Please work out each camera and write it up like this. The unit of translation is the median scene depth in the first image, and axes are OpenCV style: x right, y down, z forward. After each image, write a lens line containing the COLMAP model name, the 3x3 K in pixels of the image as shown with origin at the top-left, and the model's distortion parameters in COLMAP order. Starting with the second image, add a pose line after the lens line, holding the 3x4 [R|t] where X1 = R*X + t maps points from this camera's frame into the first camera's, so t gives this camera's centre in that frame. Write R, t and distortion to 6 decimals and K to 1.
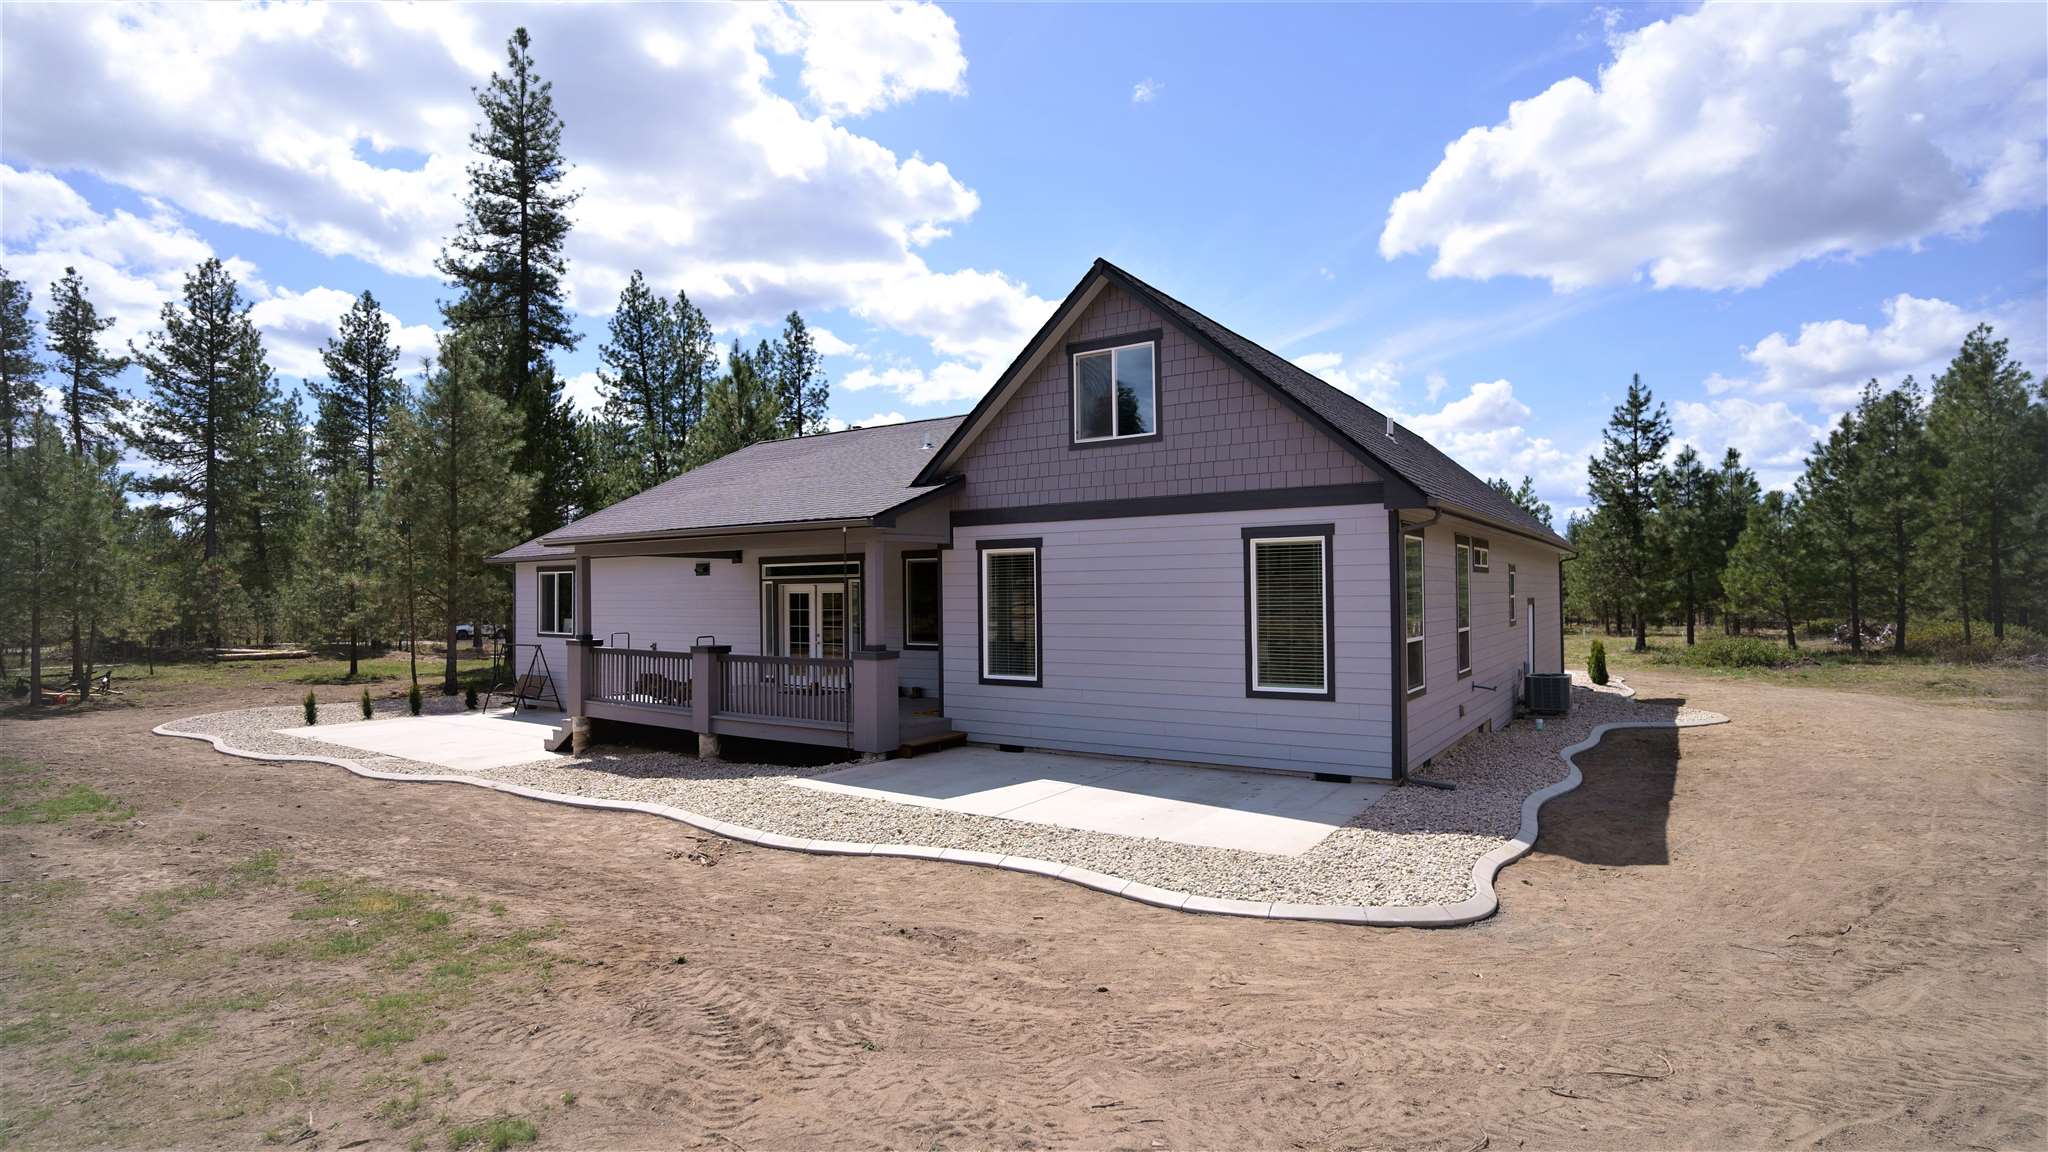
lens RADIAL K [[1004.2, 0, 1016.0], [0, 1004.2, 581.5], [0, 0, 1]] dist [-0.052682, 0.025866]
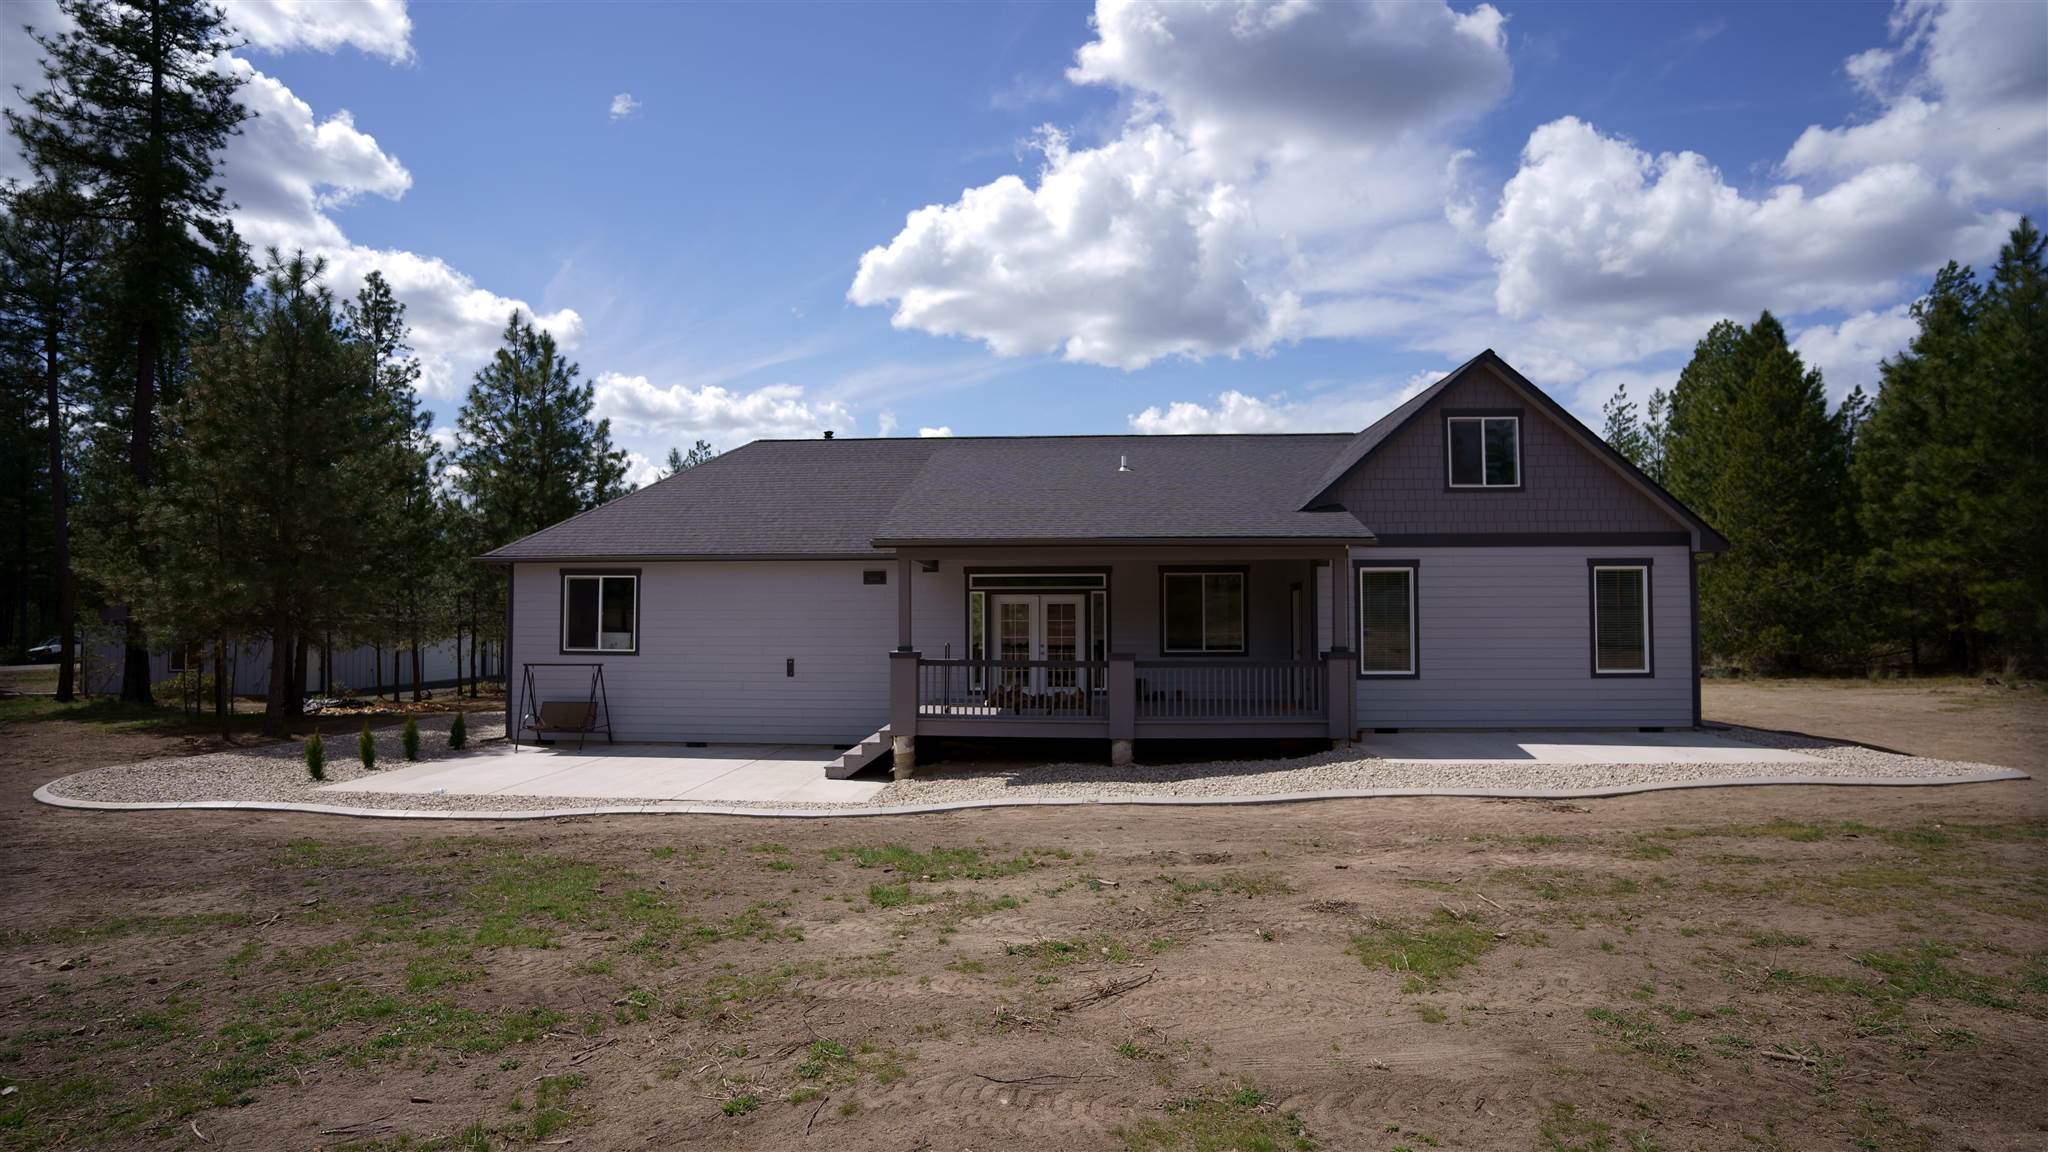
lens RADIAL K [[962.9, 0, 1024.0], [0, 962.9, 576.0], [0, 0, 1]] dist [-0.052619, -0.000117]
pose [[0.869304, 0.022325, 0.493773, -1.007182], [-0.011234, 0.999614, -0.025418, 0.012778], [-0.494150, 0.016549, 0.869219, 0.209825]]
